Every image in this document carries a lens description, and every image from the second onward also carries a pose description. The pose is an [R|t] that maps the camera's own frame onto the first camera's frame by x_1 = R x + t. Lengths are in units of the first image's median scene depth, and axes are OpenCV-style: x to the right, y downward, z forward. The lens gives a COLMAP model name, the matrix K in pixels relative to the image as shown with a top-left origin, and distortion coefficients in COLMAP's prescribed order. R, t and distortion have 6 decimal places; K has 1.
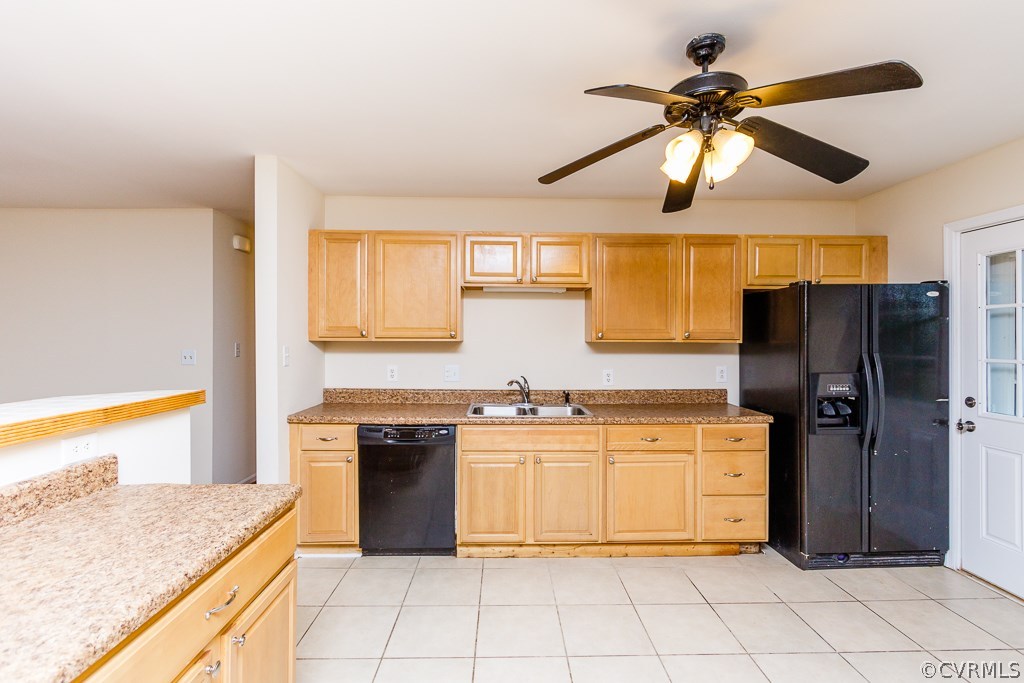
lens RADIAL K [[473.9, 0, 510.1], [0, 473.9, 341.2], [0, 0, 1]] dist [0.002038, -0.001260]
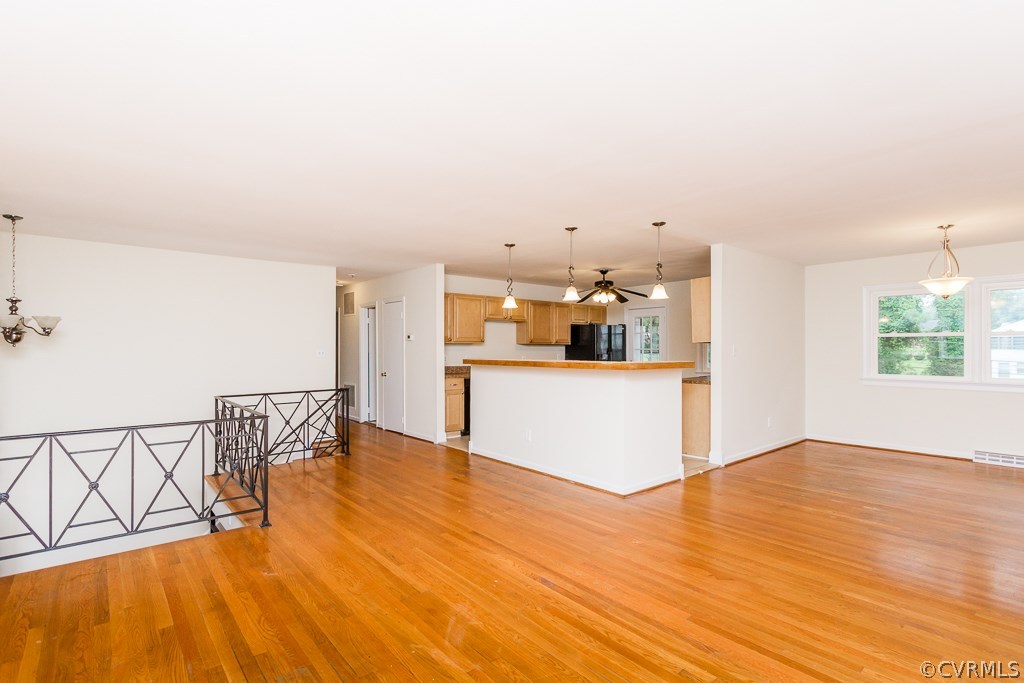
lens RADIAL K [[489.7, 0, 528.4], [0, 489.7, 349.4], [0, 0, 1]] dist [-0.000388, -0.000146]
pose [[0.758711, -0.004777, 0.651410, -1.516679], [0.006231, 0.999981, 0.000077, 0.032353], [-0.651397, 0.004001, 0.758726, -0.956221]]
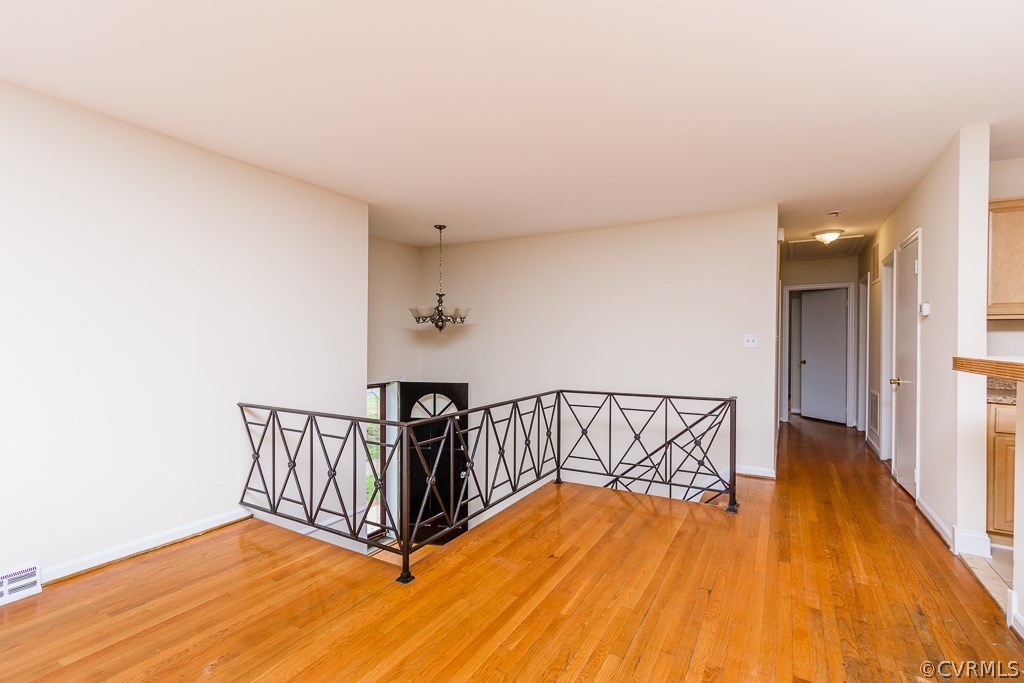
lens RADIAL K [[476.2, 0, 510.3], [0, 476.2, 340.0], [0, 0, 1]] dist [0.000996, -0.000561]
pose [[0.854826, -0.000056, -0.518914, -0.706001], [-0.002227, 0.999990, -0.003777, 0.046566], [0.518909, 0.004385, 0.854818, -0.288050]]
